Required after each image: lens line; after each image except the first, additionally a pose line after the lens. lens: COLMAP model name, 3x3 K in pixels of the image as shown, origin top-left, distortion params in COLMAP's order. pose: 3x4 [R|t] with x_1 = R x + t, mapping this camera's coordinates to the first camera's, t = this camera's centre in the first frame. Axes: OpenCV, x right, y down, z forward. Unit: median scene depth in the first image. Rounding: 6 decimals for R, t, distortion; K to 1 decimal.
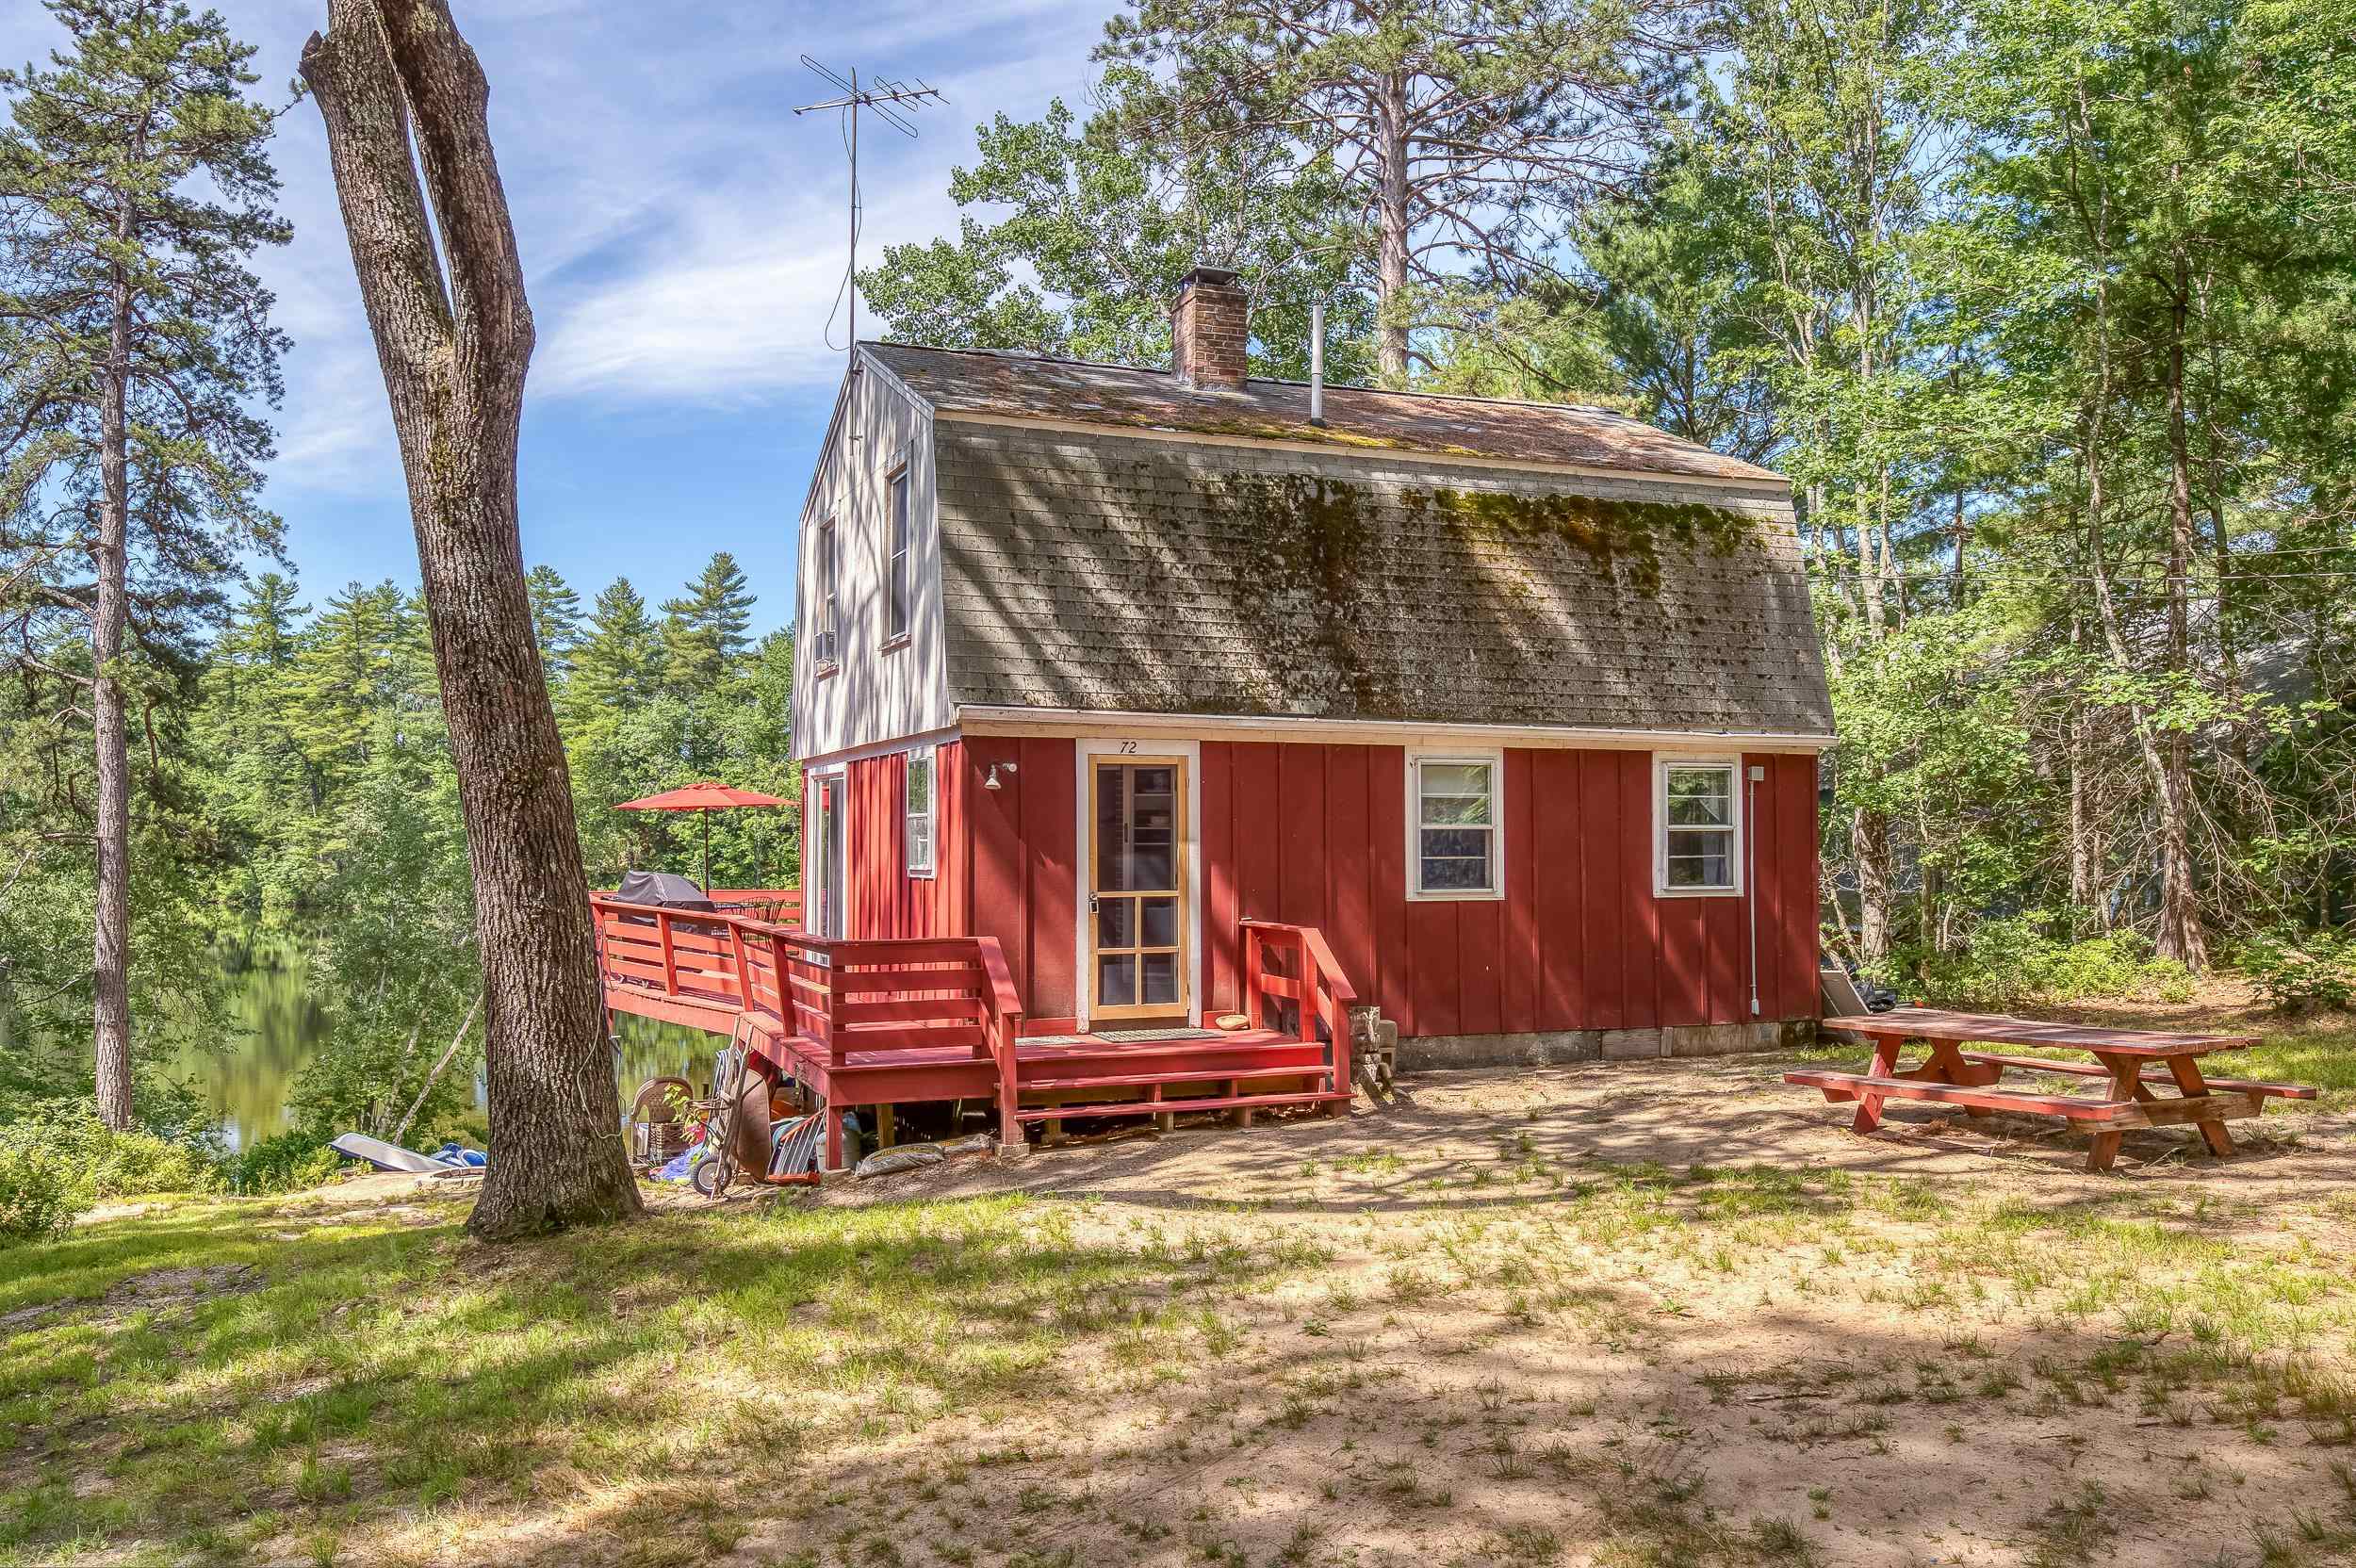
lens RADIAL K [[1919.8, 0, 1167.3], [0, 1919.8, 760.0], [0, 0, 1]] dist [0.000347, 0.008848]
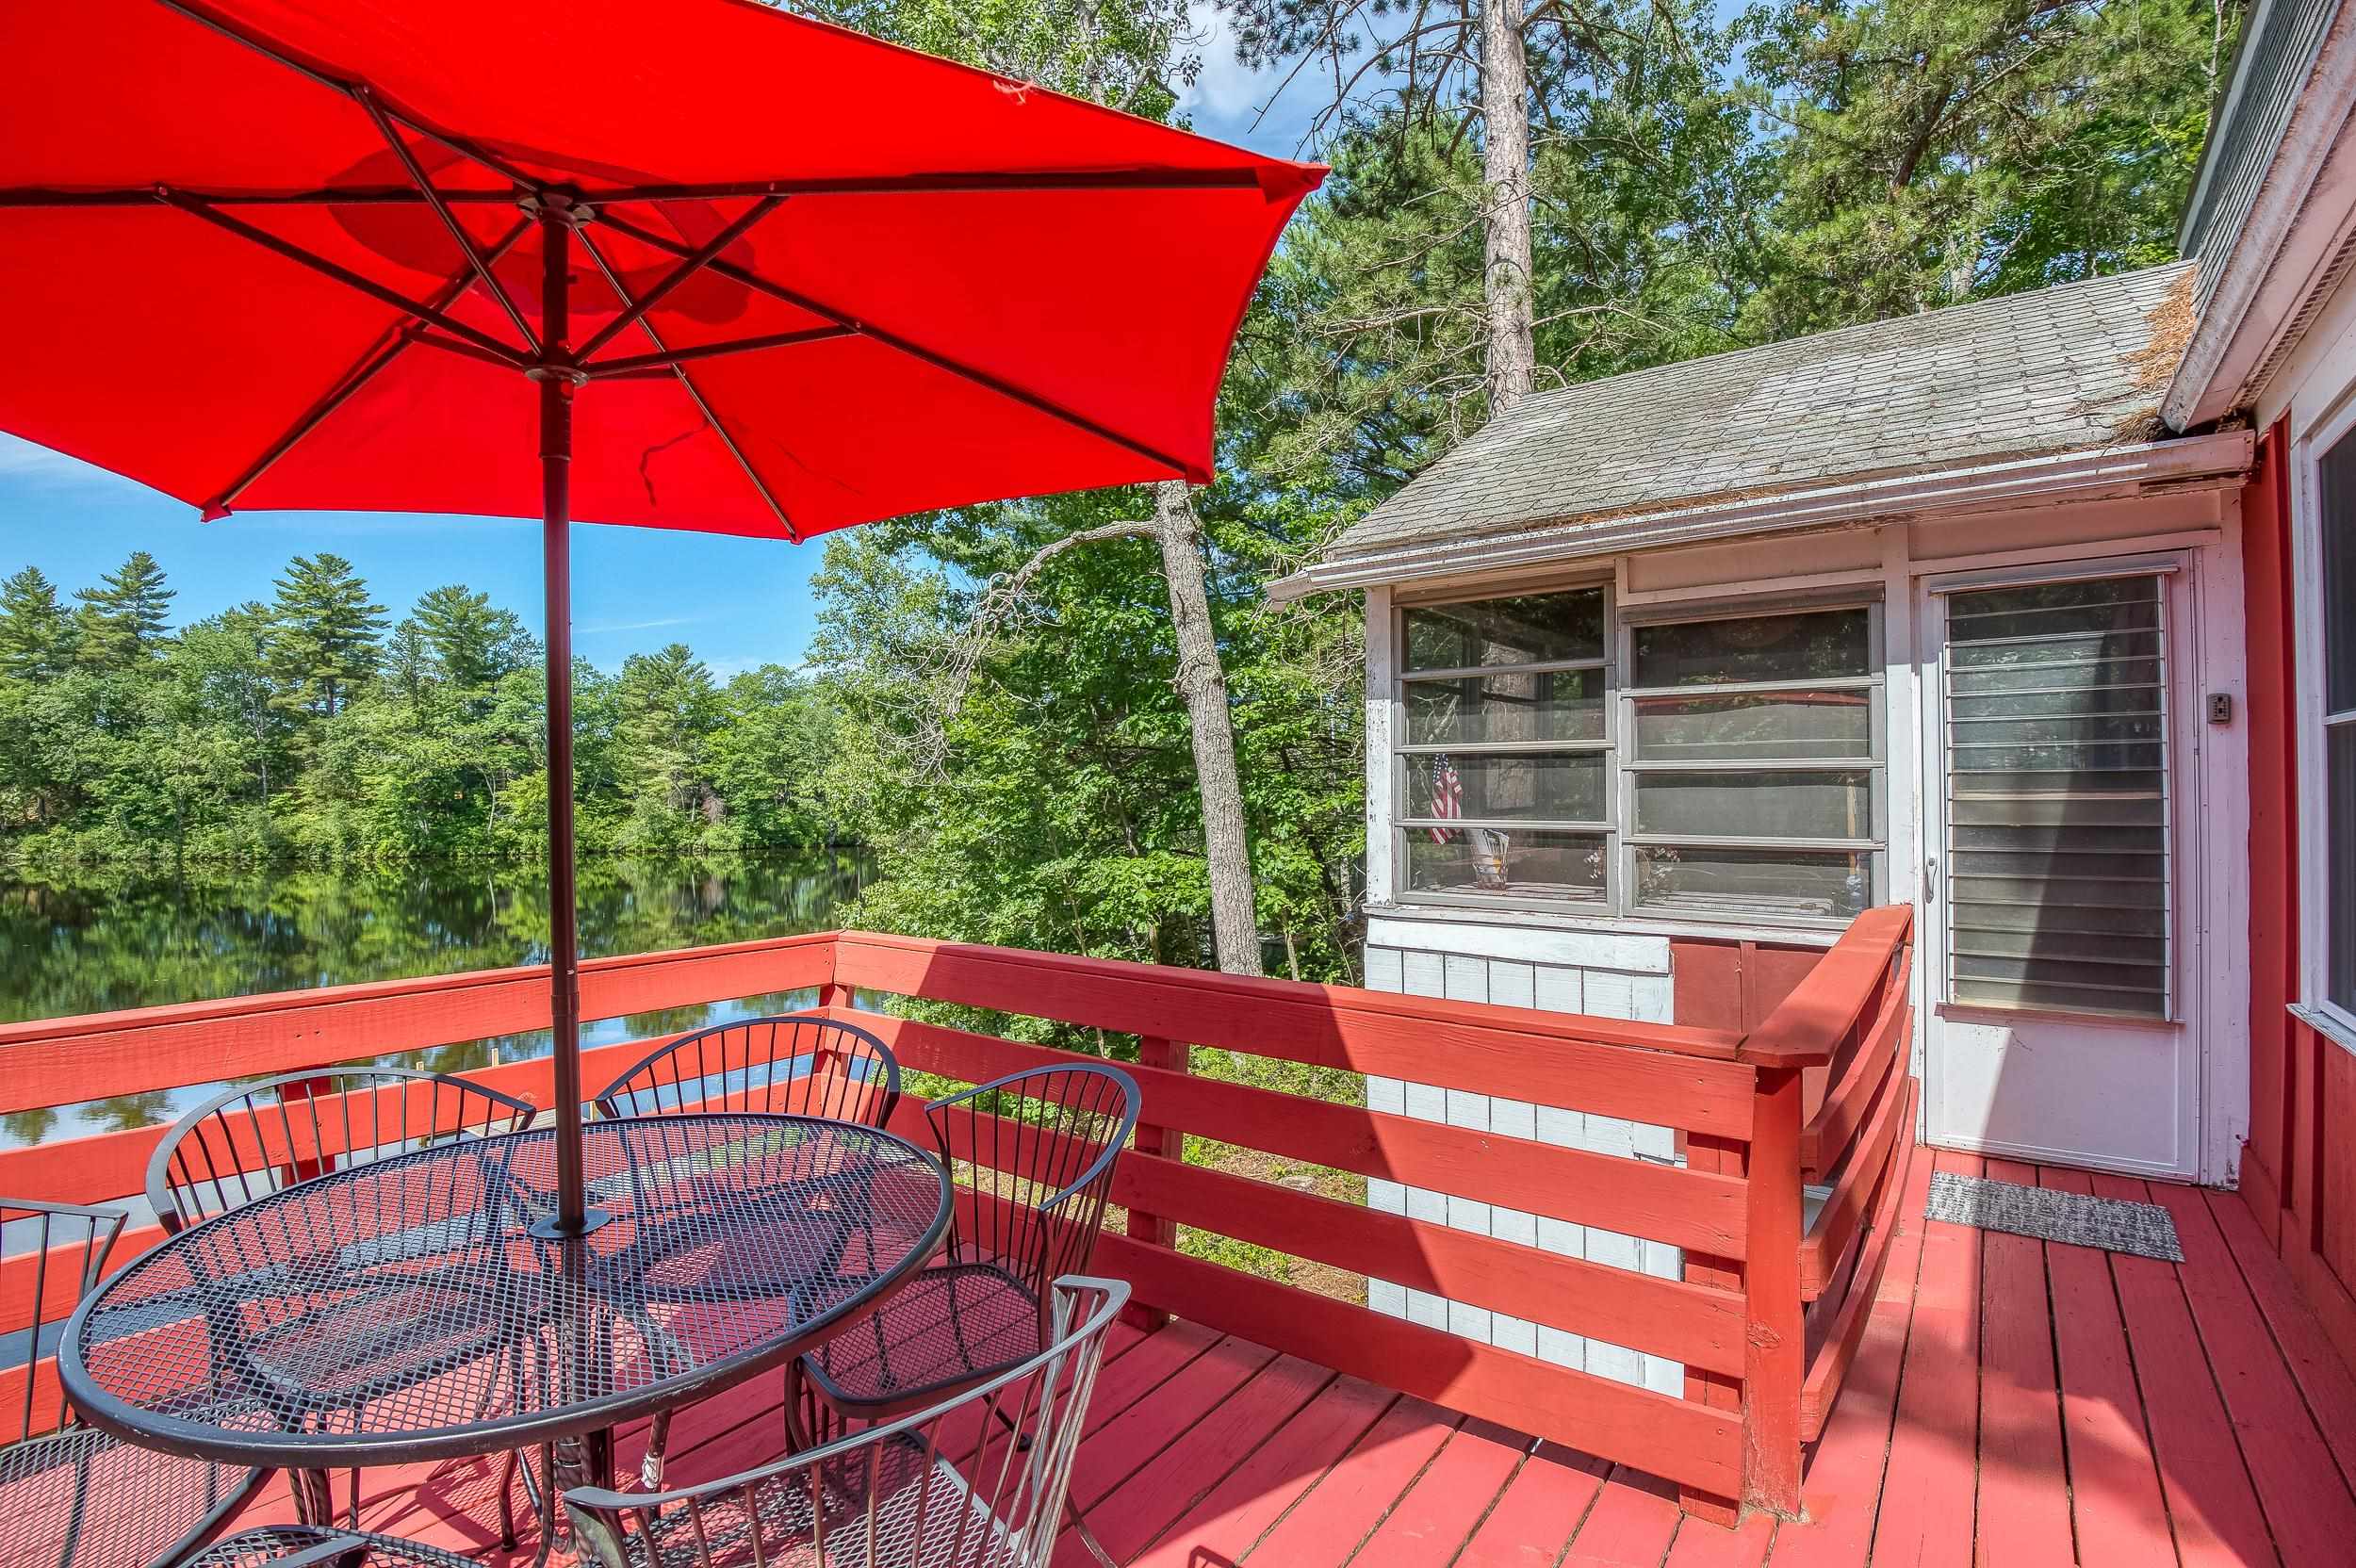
lens RADIAL K [[1080.1, 0, 1214.4], [0, 1080.1, 780.4], [0, 0, 1]] dist [-0.041193, -0.004244]
pose [[0.836142, -0.005326, 0.548487, -0.027550], [-0.012731, 0.999495, 0.029113, 0.005673], [-0.548365, -0.031326, 0.835652, 0.117299]]
